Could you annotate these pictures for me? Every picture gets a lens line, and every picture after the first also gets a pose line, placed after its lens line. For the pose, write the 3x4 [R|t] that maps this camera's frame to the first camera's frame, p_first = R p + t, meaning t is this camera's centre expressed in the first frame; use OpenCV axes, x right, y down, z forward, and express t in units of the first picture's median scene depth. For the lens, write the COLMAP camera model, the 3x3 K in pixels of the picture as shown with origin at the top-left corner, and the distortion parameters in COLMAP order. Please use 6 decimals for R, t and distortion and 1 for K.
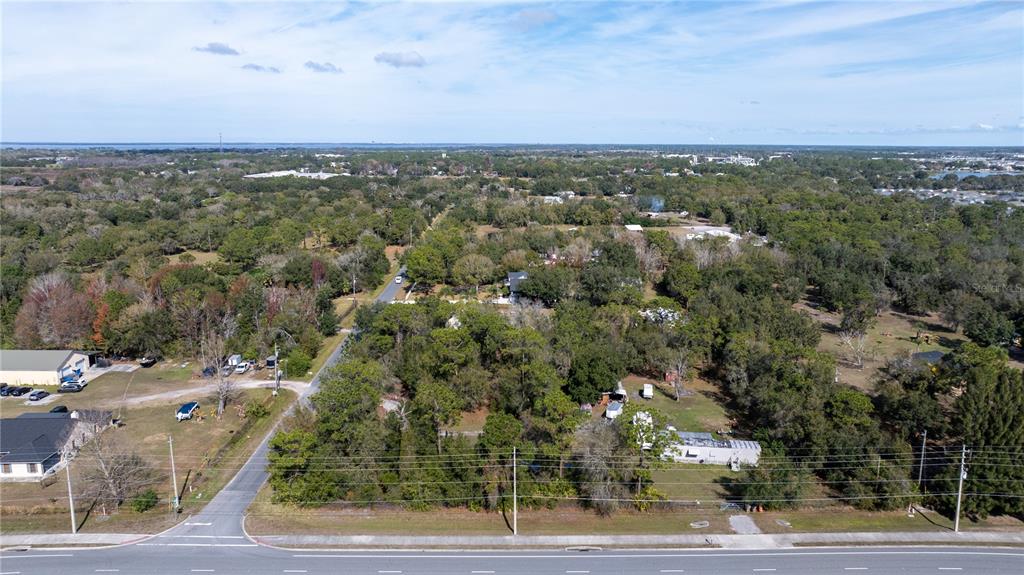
lens RADIAL K [[730.8, 0, 516.6], [0, 730.8, 284.8], [0, 0, 1]] dist [-0.053796, 0.072158]
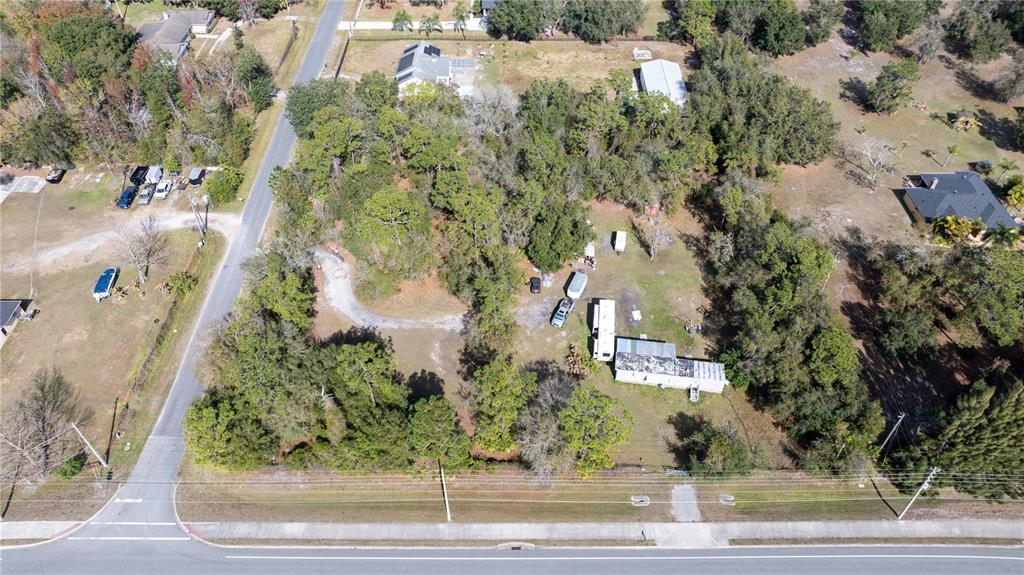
lens RADIAL K [[730.8, 0, 516.6], [0, 730.8, 284.8], [0, 0, 1]] dist [-0.053796, 0.072158]
pose [[0.999936, 0.005608, -0.009798, 0.072614], [0.000883, 0.826372, 0.563124, -0.354564], [0.011255, -0.563097, 0.826314, 0.274144]]
